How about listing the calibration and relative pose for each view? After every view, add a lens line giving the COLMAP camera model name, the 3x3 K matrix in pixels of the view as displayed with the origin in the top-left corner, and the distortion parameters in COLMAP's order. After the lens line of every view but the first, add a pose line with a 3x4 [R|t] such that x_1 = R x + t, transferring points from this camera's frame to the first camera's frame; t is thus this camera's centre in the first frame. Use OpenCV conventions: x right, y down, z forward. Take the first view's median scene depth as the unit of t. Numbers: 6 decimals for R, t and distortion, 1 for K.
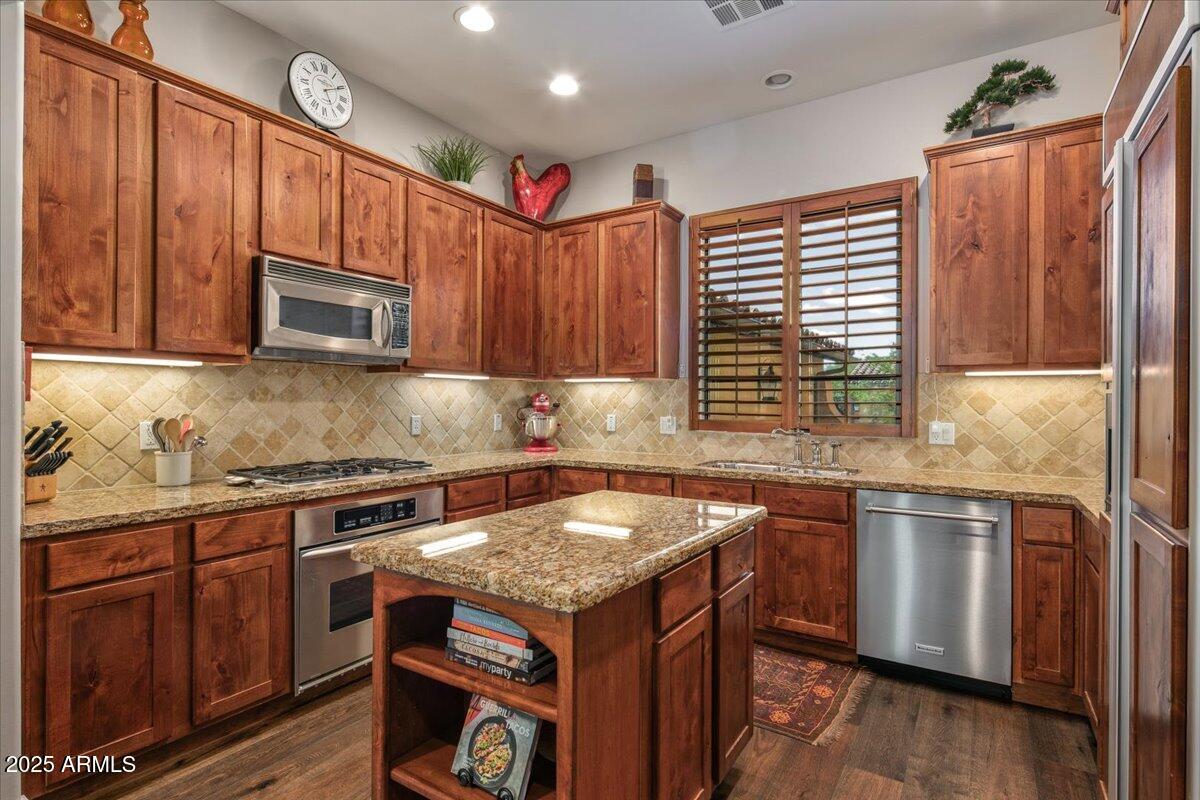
lens RADIAL K [[593.8, 0, 600.5], [0, 593.8, 398.7], [0, 0, 1]] dist [0.004073, 0.000135]
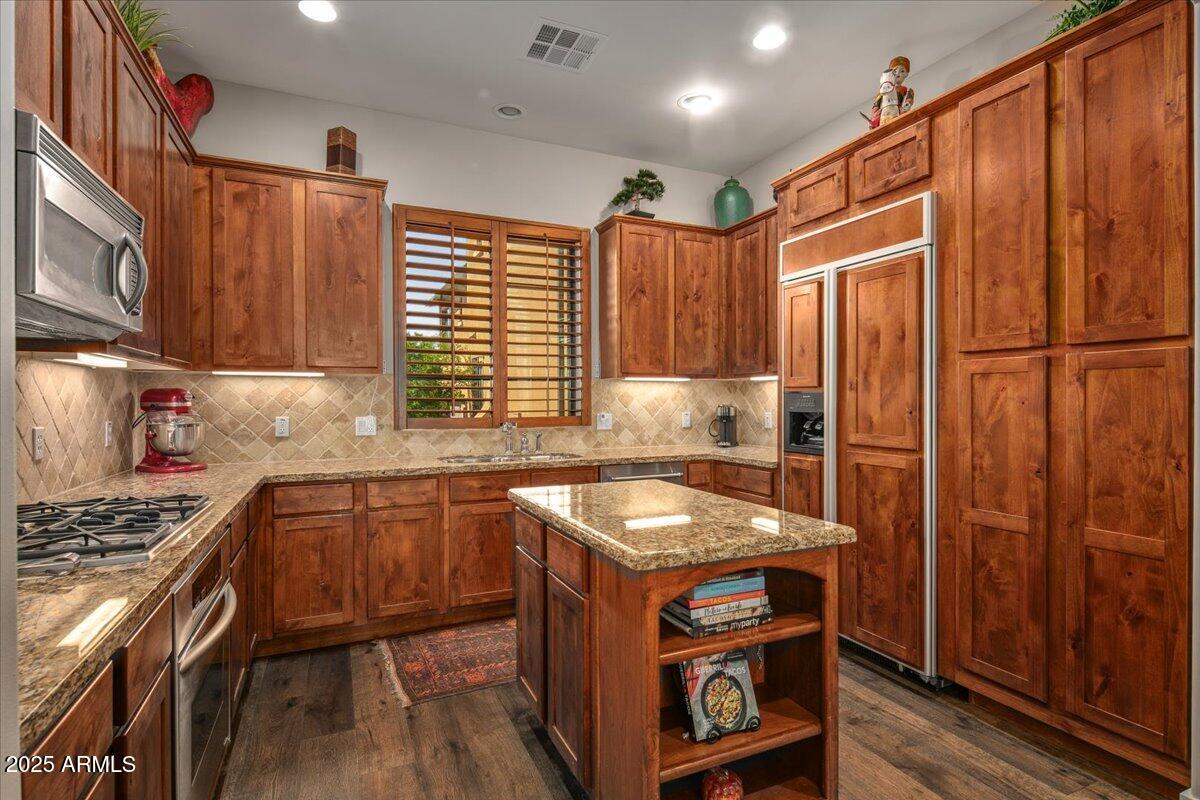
lens RADIAL K [[597.4, 0, 602.1], [0, 597.4, 398.4], [0, 0, 1]] dist [0.002017, -0.001032]
pose [[0.541851, -0.004701, 0.840461, -0.583026], [0.001445, 0.999988, 0.004662, -0.001421], [-0.840473, -0.001311, 0.541852, 0.257332]]
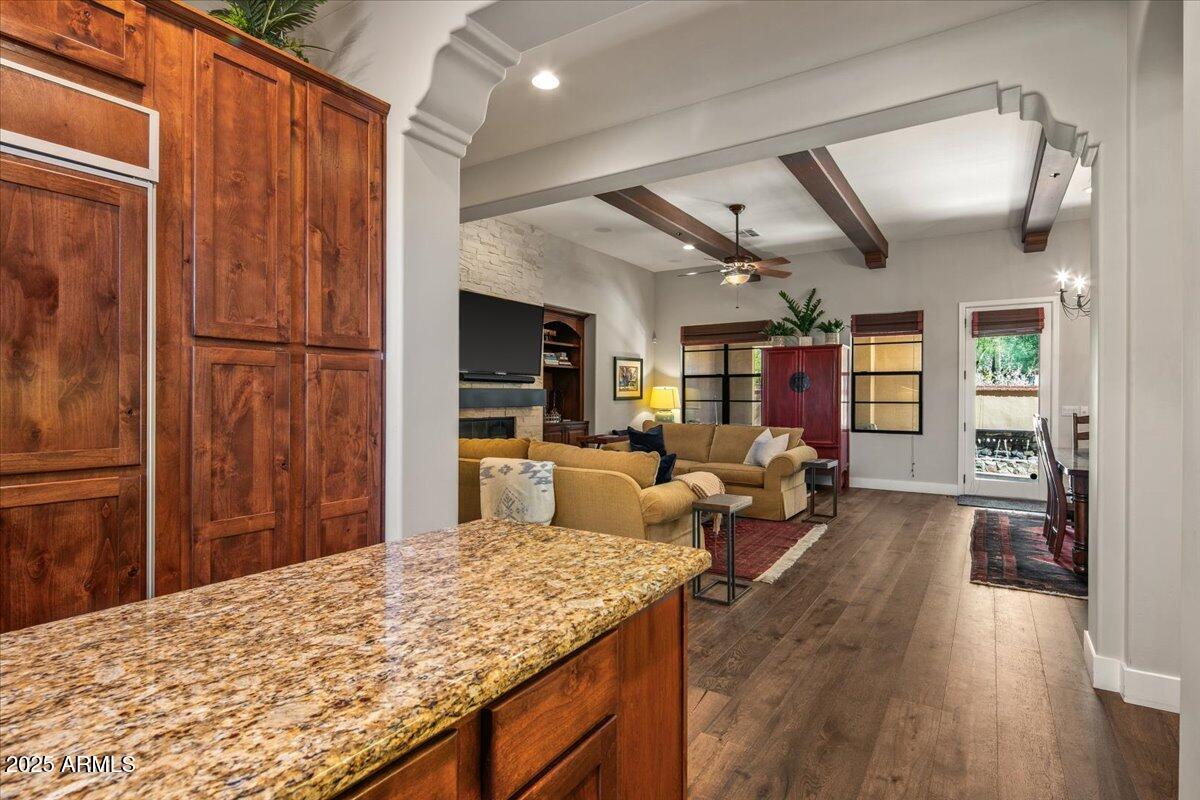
lens RADIAL K [[593.8, 0, 600.5], [0, 593.8, 398.7], [0, 0, 1]] dist [0.004073, 0.000135]
pose [[-0.999842, -0.011148, 0.013832, -0.124135], [-0.011134, 0.999937, 0.001143, 0.003978], [-0.013844, 0.000989, -0.999904, 0.904298]]
